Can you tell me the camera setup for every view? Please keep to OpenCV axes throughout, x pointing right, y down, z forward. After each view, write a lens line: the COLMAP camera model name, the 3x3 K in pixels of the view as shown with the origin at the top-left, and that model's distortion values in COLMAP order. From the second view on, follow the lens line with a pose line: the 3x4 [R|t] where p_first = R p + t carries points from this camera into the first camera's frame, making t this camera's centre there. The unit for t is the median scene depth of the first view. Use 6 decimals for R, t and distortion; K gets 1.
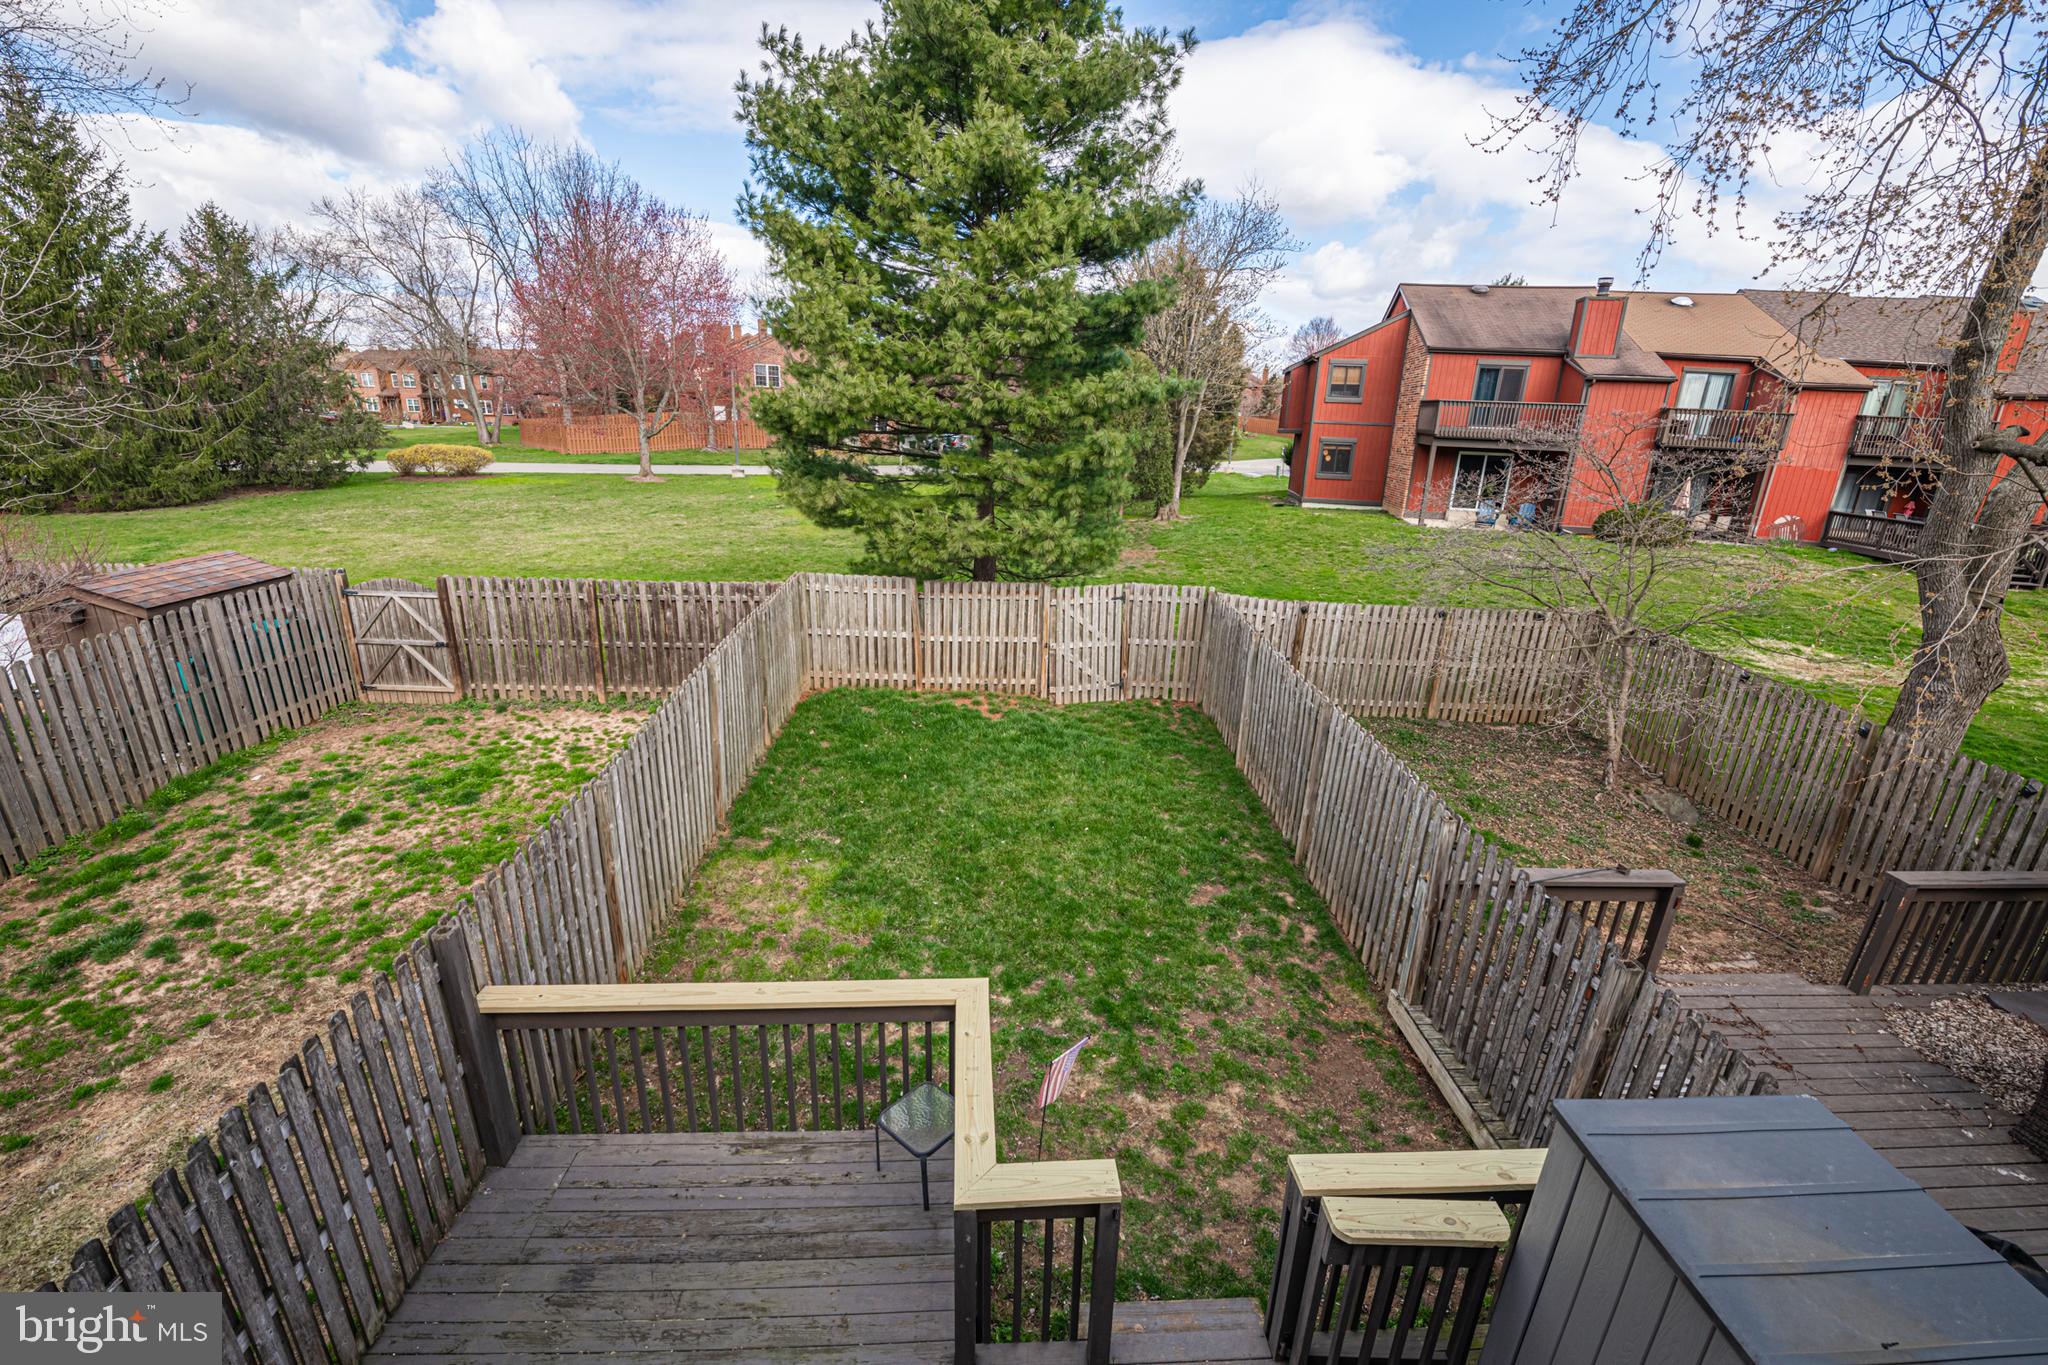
lens RADIAL K [[798.8, 0, 1020.3], [0, 798.8, 685.9], [0, 0, 1]] dist [-0.012989, -0.001381]
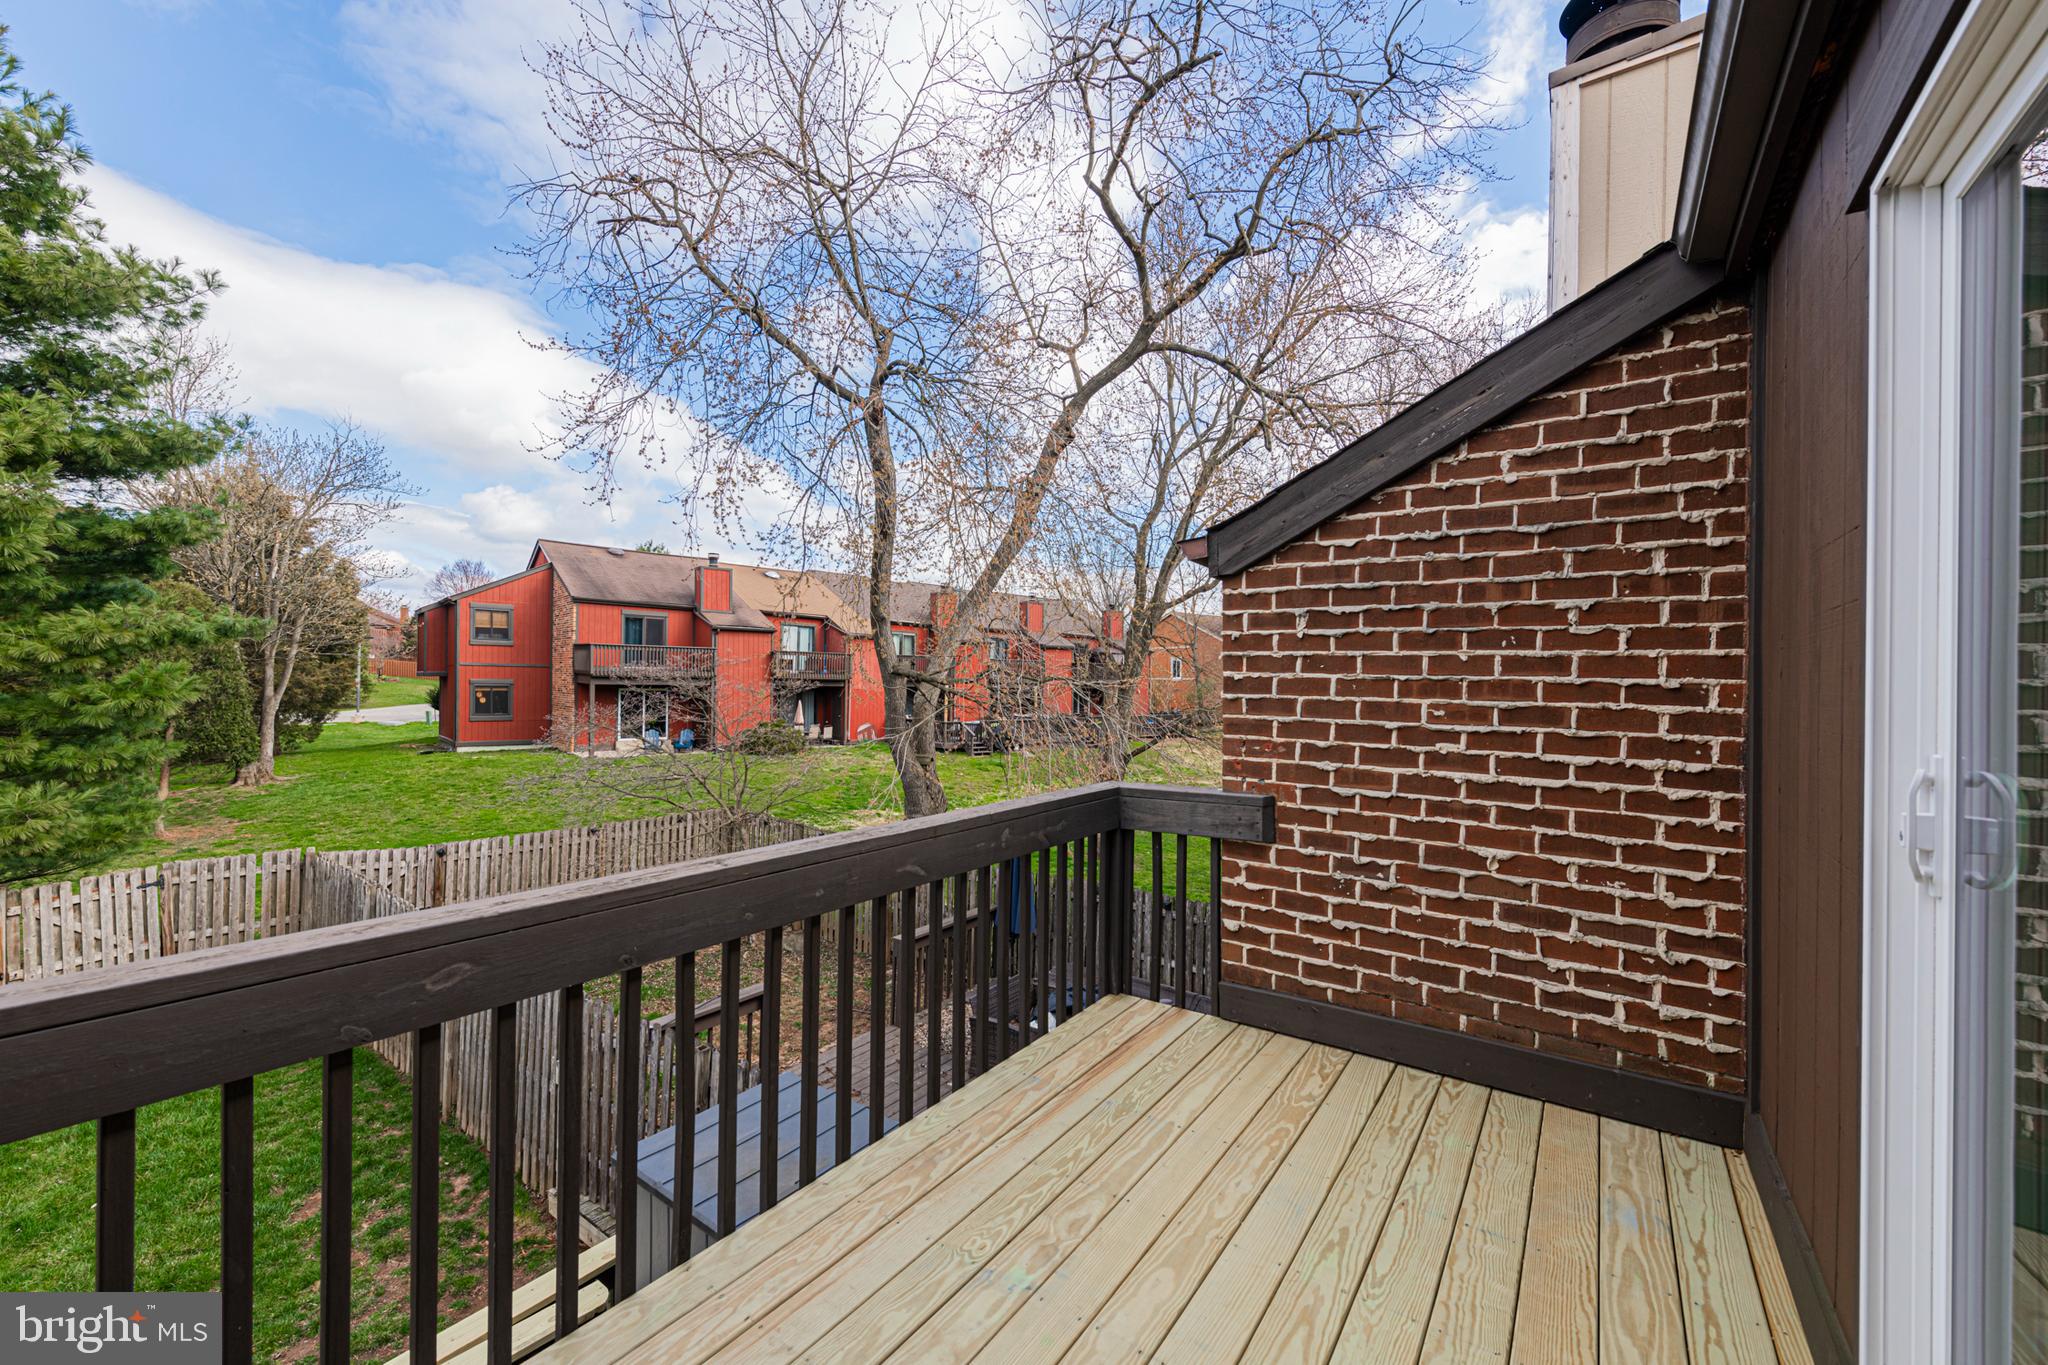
lens RADIAL K [[798.8, 0, 1057.8], [0, 798.8, 679.4], [0, 0, 1]] dist [-0.012989, -0.001381]
pose [[0.572606, -0.020492, 0.819574, 0.011426], [0.262978, 0.951452, -0.159944, 0.048594], [-0.776508, 0.307115, 0.550196, -0.134282]]
